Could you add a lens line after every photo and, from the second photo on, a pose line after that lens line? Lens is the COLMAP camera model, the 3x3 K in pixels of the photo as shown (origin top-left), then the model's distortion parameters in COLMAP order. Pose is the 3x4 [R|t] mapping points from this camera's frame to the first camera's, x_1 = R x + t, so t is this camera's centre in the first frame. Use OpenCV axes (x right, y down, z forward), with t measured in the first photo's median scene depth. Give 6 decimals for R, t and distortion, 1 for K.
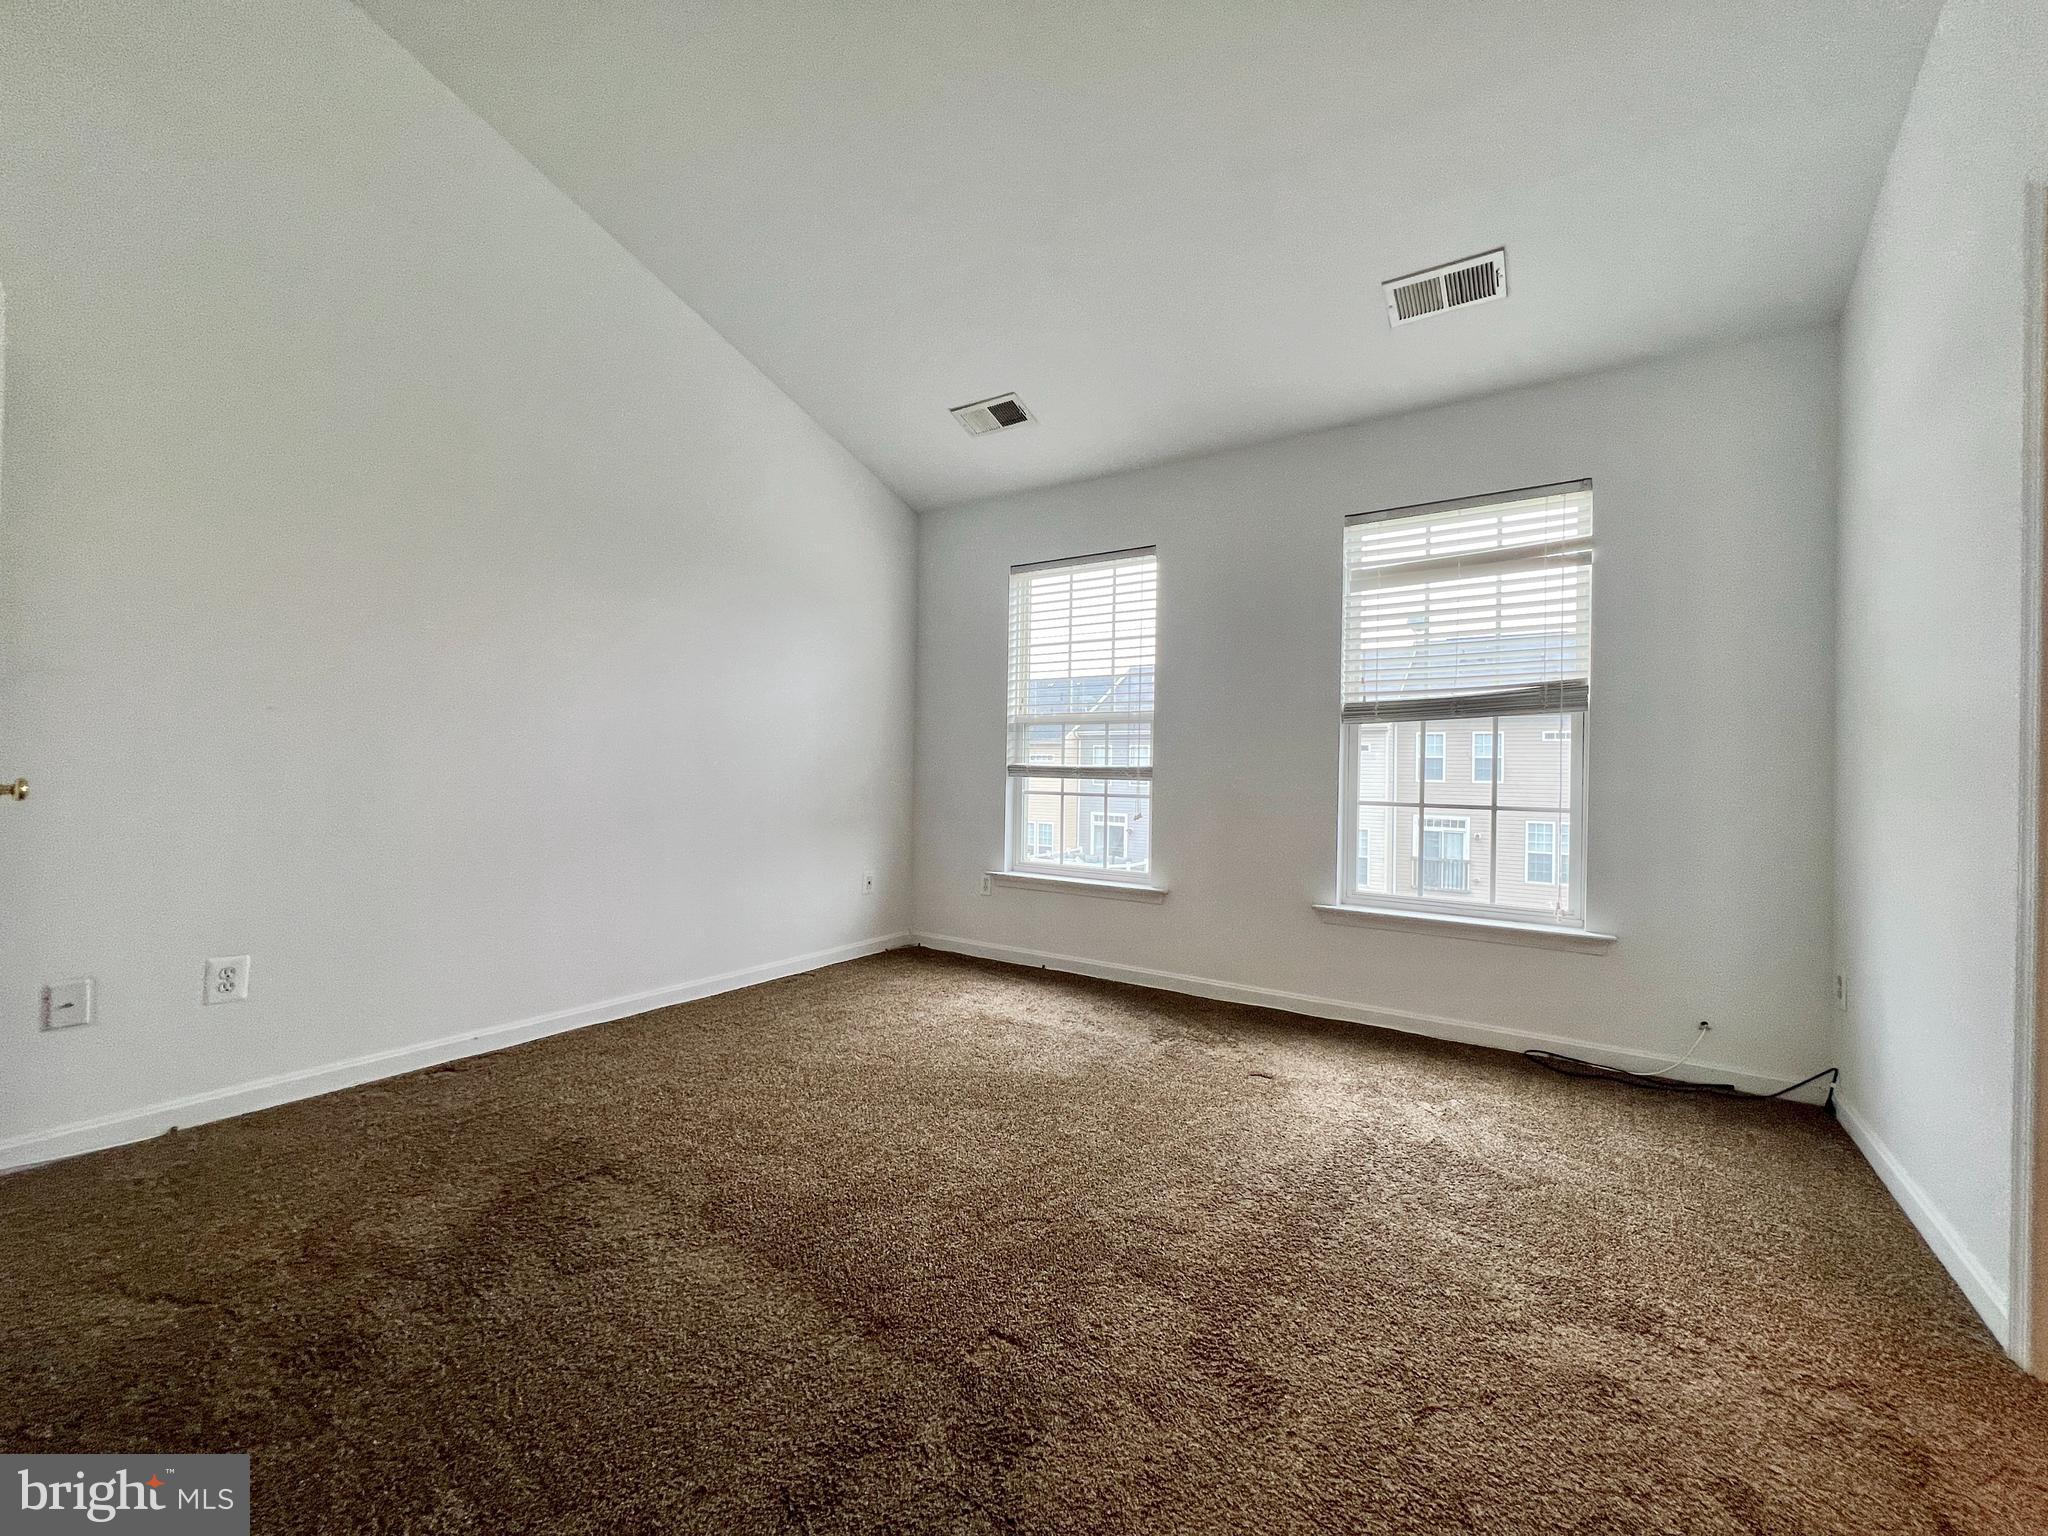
lens RADIAL K [[824.3, 0, 1018.8], [0, 824.3, 768.4], [0, 0, 1]] dist [-0.002626, -0.000150]
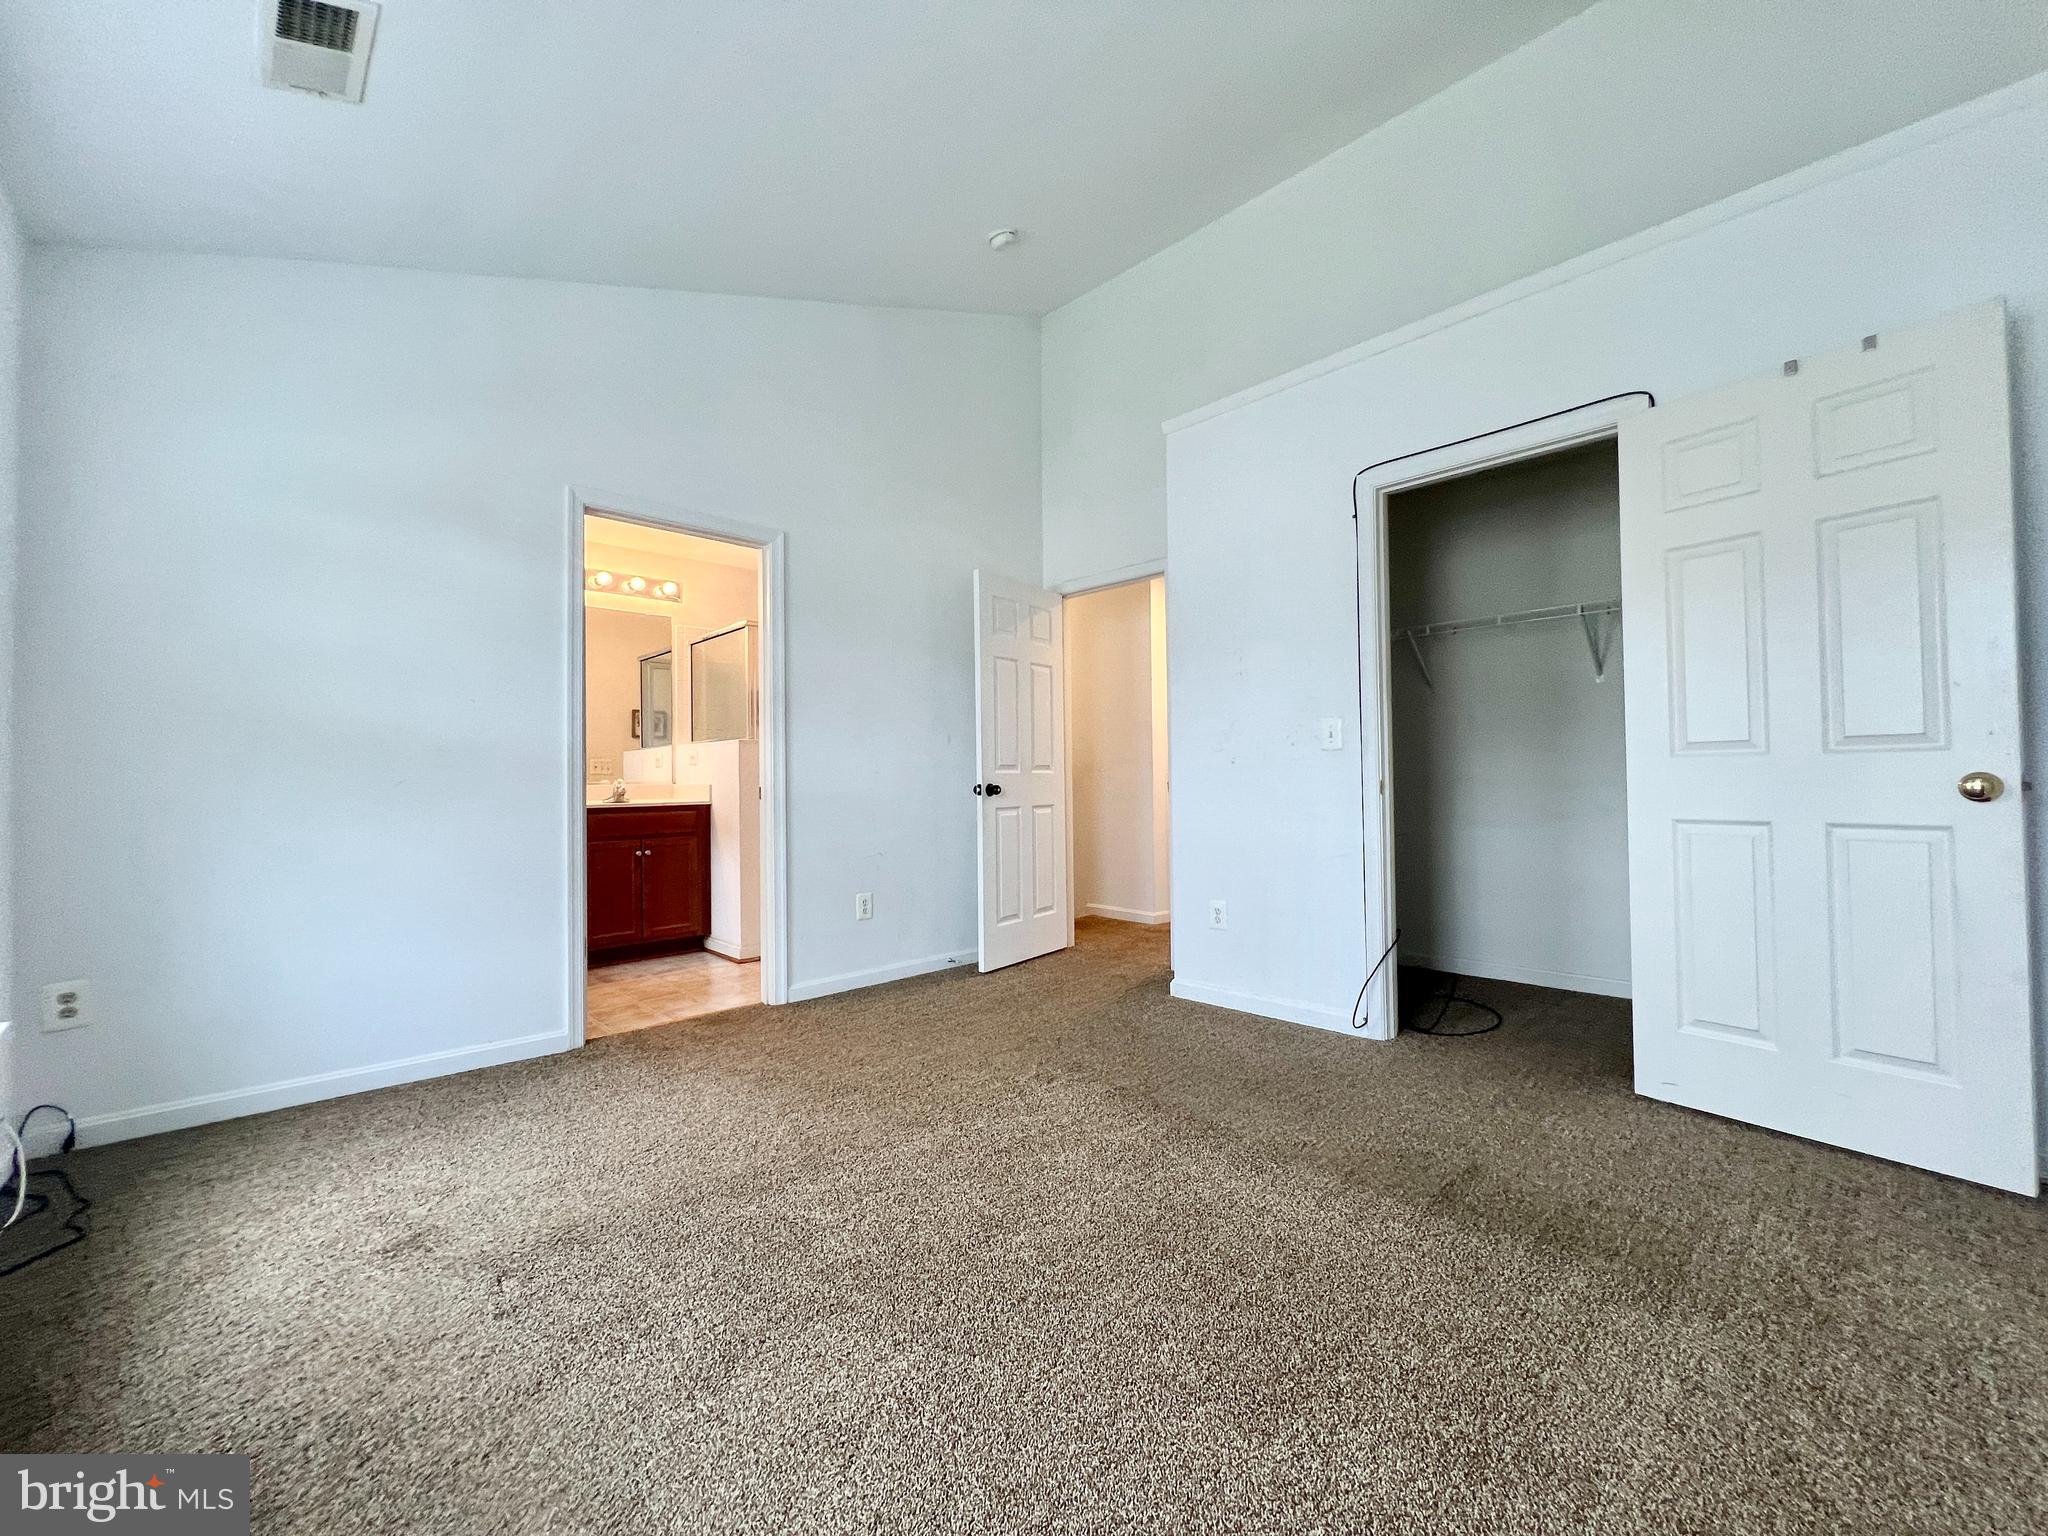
lens RADIAL K [[824.3, 0, 1018.8], [0, 824.3, 768.4], [0, 0, 1]] dist [-0.002626, -0.000150]
pose [[-0.976224, -0.002847, 0.216746, -0.150072], [-0.004426, 0.999967, -0.006801, 0.007921], [-0.216720, -0.007599, -0.976204, 1.219471]]
